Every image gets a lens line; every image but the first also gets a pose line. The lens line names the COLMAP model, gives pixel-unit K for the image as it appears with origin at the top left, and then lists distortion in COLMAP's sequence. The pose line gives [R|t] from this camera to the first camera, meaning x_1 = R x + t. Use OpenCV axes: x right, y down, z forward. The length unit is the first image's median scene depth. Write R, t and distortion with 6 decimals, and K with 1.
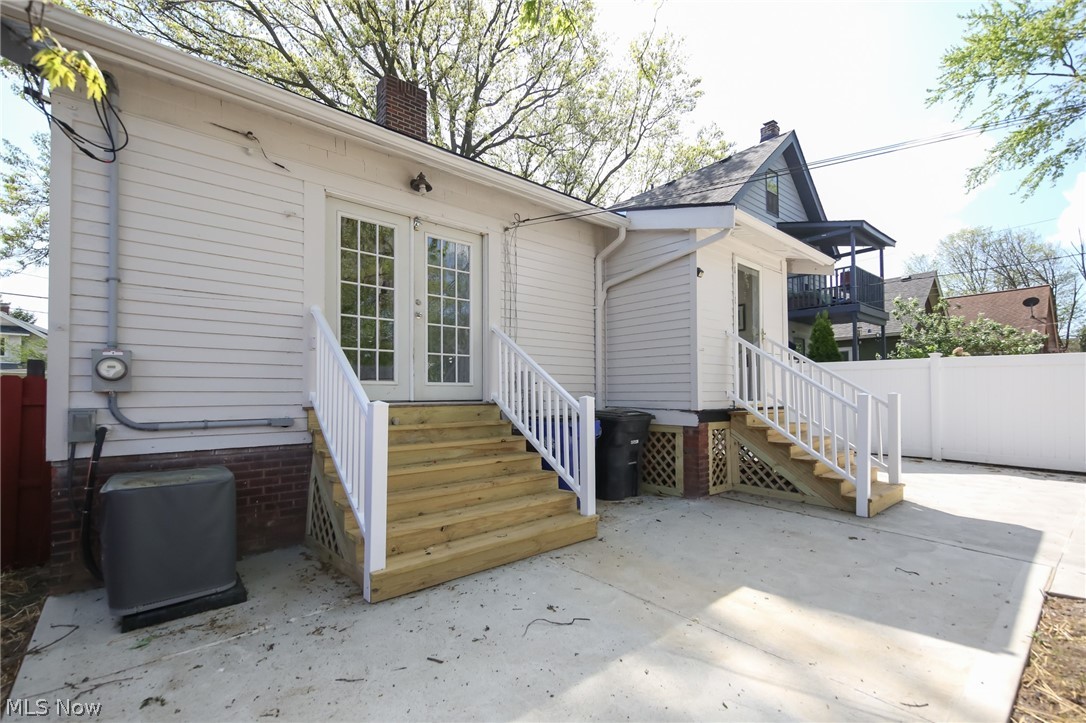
lens RADIAL K [[465.8, 0, 543.3], [0, 465.8, 387.7], [0, 0, 1]] dist [0.001238, 0.000069]
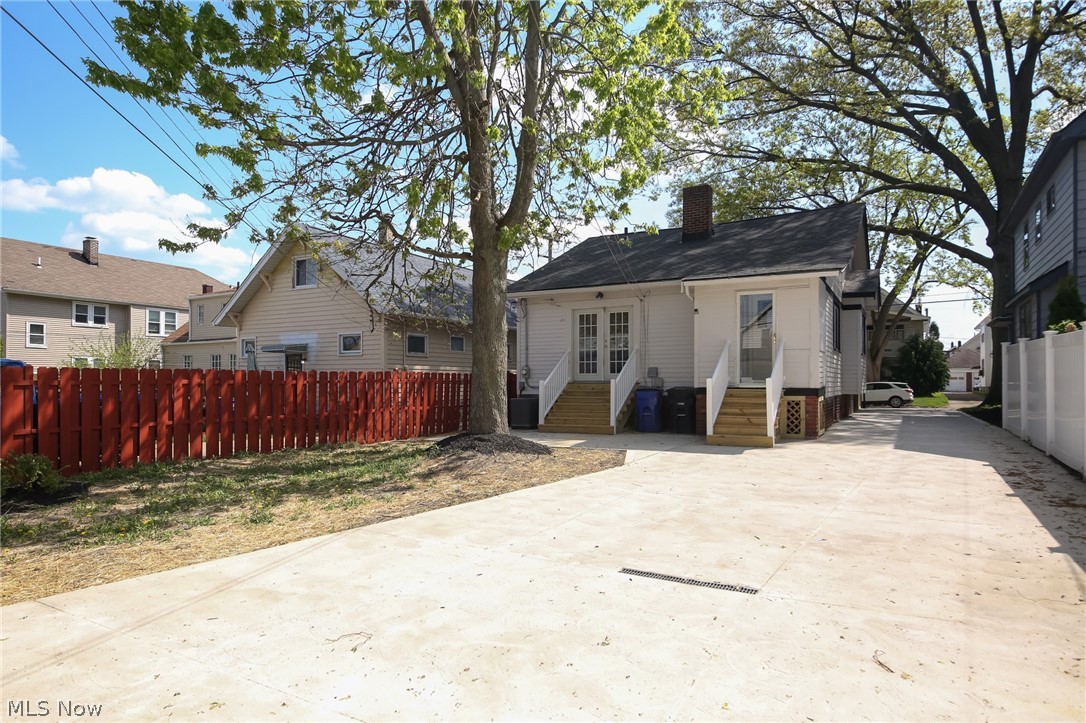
lens RADIAL K [[637.6, 0, 544.6], [0, 637.6, 377.8], [0, 0, 1]] dist [0.000257, 0.000080]
pose [[0.355853, -0.002614, -0.934538, 3.696679], [0.011813, 0.999929, 0.001701, 0.001275], [0.934467, -0.011645, 0.355858, -0.674986]]
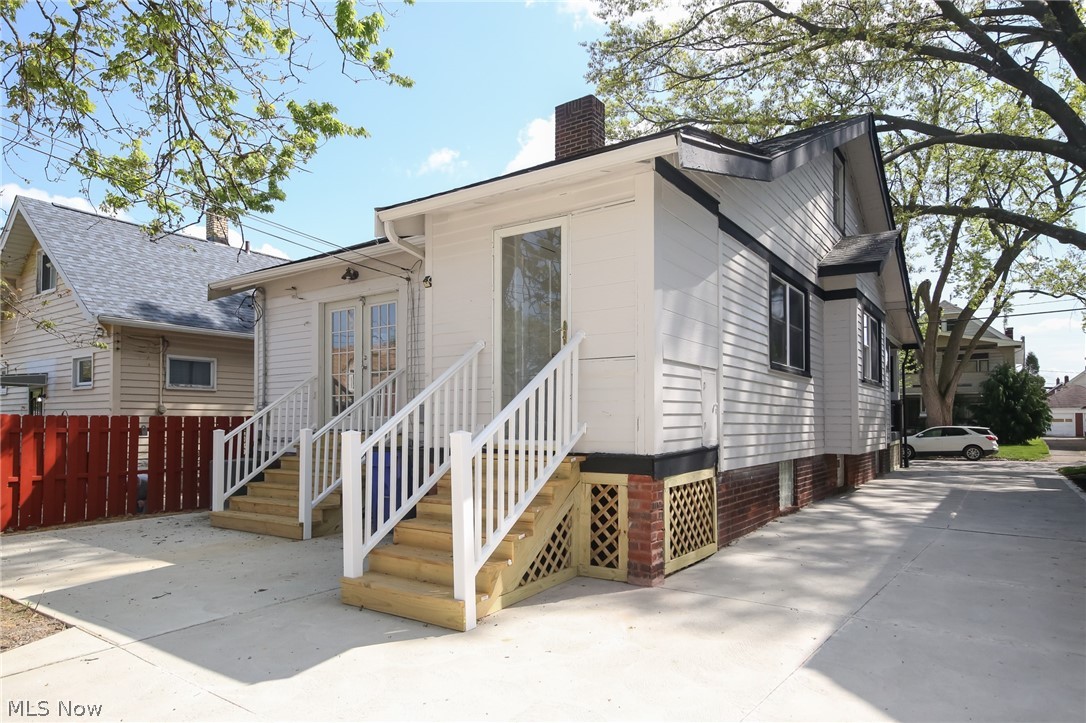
lens RADIAL K [[647.4, 0, 541.8], [0, 647.4, 405.5], [0, 0, 1]] dist [0.003816, 0.000785]
pose [[0.256396, -0.022531, -0.966309, 2.262841], [0.011859, 0.999726, -0.020164, 0.000541], [0.966499, -0.006289, 0.256593, 1.354599]]
